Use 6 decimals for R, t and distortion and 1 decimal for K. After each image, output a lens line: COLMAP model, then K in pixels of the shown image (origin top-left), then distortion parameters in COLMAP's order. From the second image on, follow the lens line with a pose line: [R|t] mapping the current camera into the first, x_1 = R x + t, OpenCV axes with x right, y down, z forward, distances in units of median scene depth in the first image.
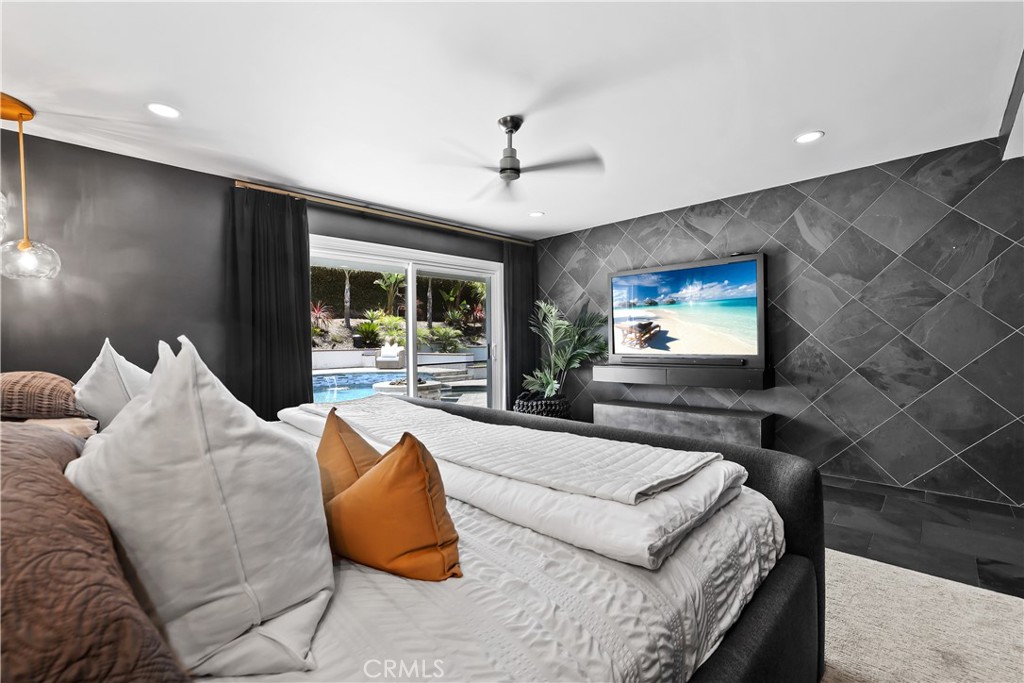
lens RADIAL K [[444.6, 0, 511.3], [0, 444.6, 338.5], [0, 0, 1]] dist [-0.036415, 0.015453]
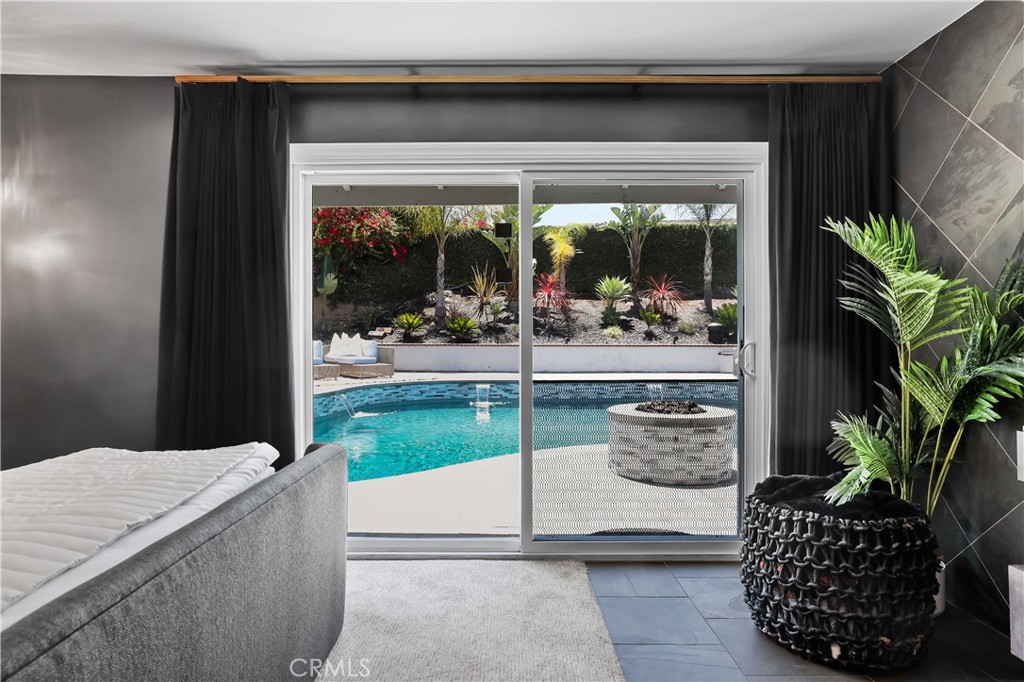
lens RADIAL K [[598.8, 0, 512.0], [0, 598.8, 341.0], [0, 0, 1]] dist [0.002386, 0.001782]
pose [[0.709811, 0.018094, -0.704160, 0.147560], [-0.003800, 0.999754, 0.021860, 0.000340], [0.704382, -0.012841, 0.709705, 0.334061]]
